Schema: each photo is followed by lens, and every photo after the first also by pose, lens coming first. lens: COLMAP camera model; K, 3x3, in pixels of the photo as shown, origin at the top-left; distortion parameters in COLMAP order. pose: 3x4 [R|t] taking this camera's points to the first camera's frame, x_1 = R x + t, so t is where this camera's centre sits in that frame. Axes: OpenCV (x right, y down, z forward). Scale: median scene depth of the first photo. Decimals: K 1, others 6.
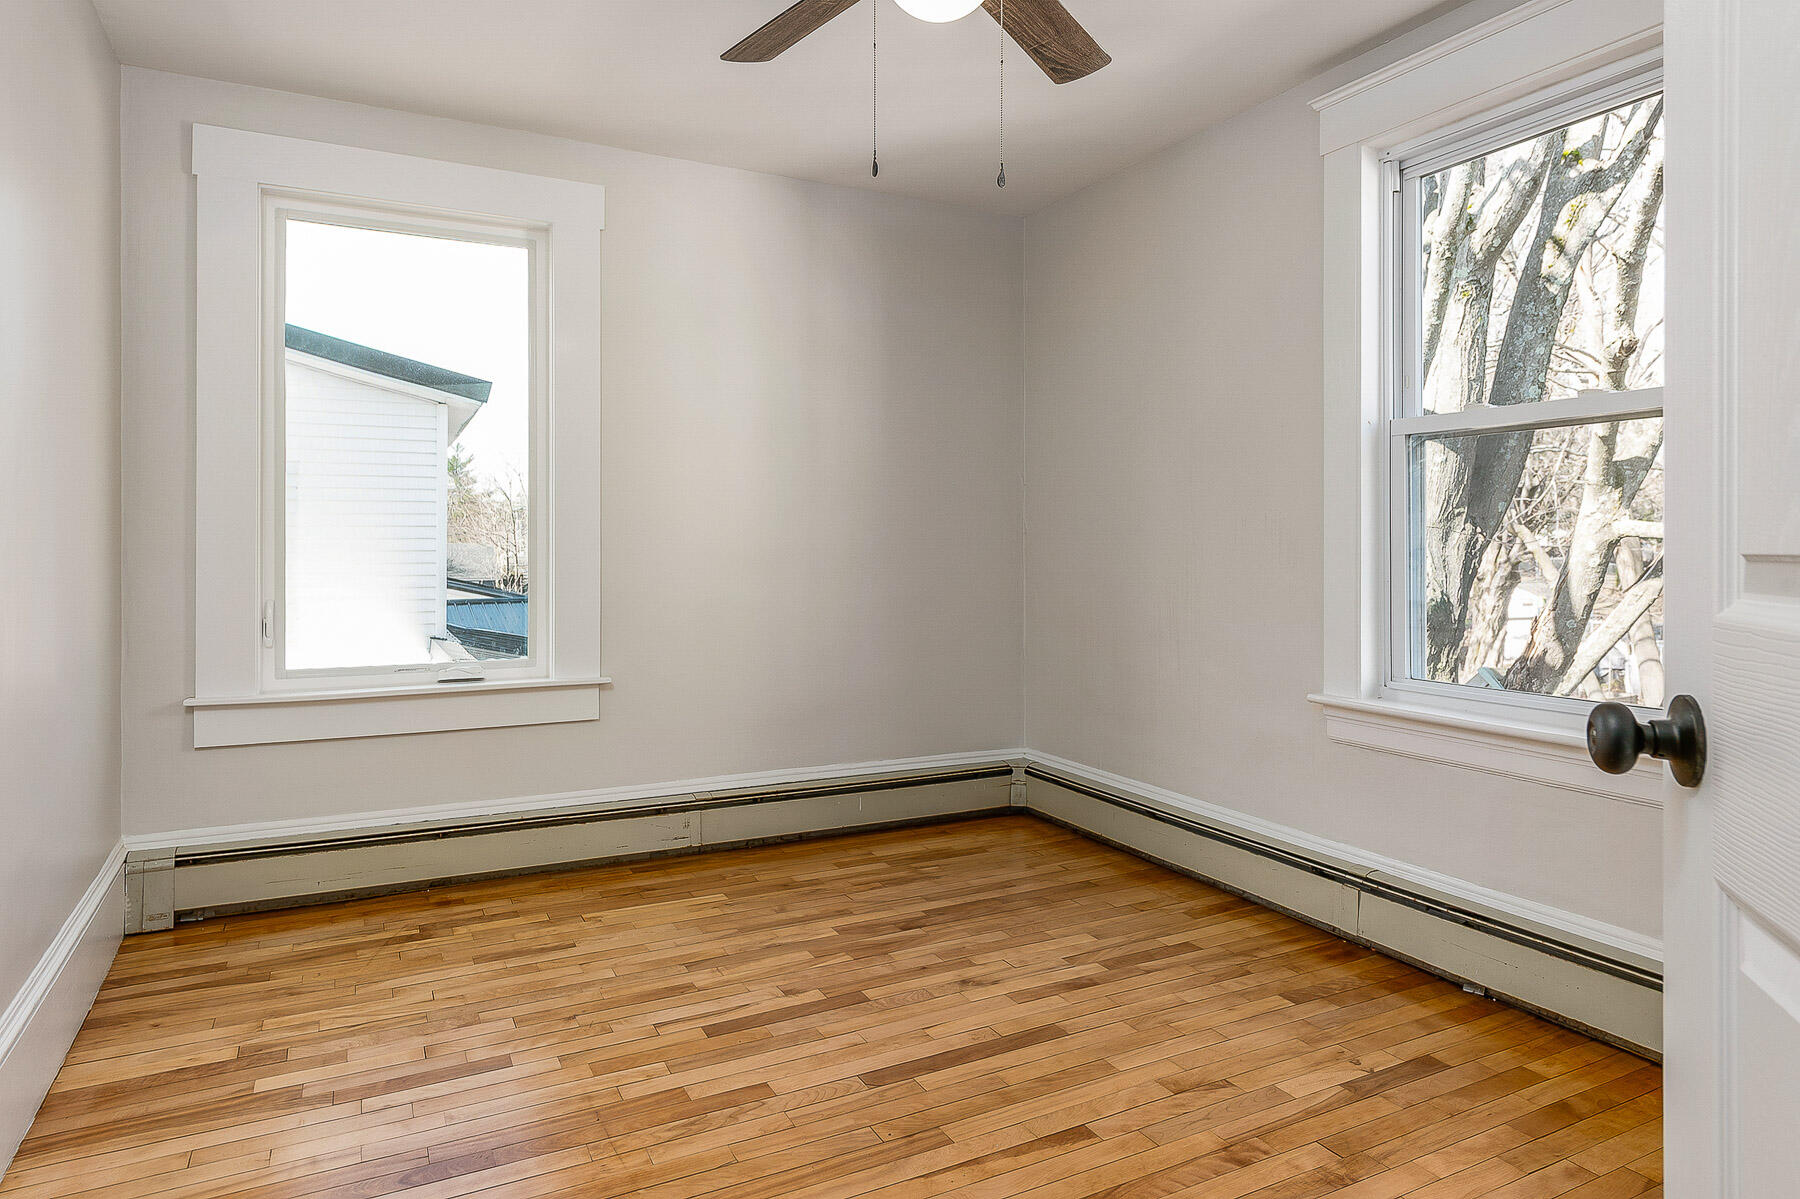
lens RADIAL K [[1078.8, 0, 901.1], [0, 1078.8, 539.4], [0, 0, 1]] dist [0.002692, 0.001670]
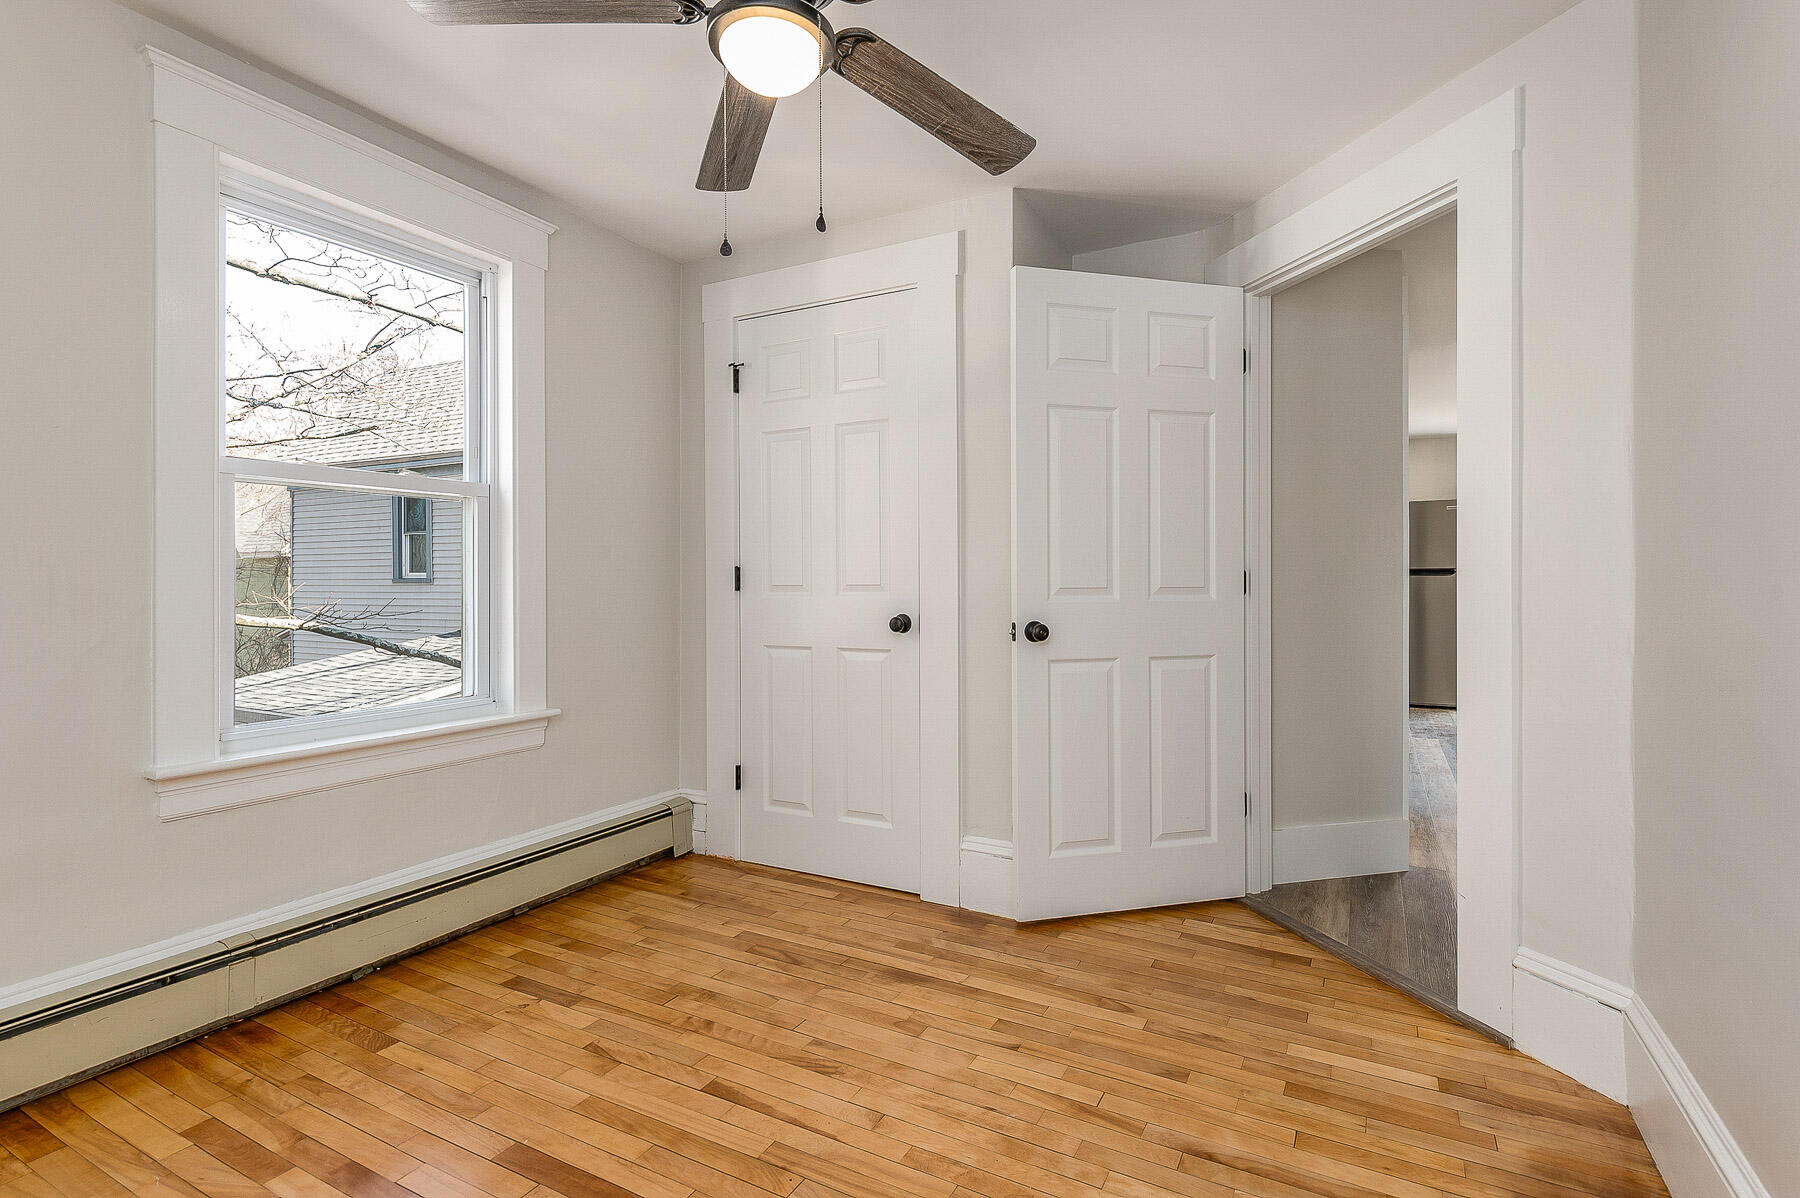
lens RADIAL K [[863.6, 0, 899.5], [0, 863.6, 585.4], [0, 0, 1]] dist [-0.000922, -0.000745]
pose [[-0.557869, -0.001803, 0.829927, -0.607890], [0.001861, 0.999992, 0.003424, 0.000869], [-0.829927, 0.003454, -0.557861, 1.138931]]
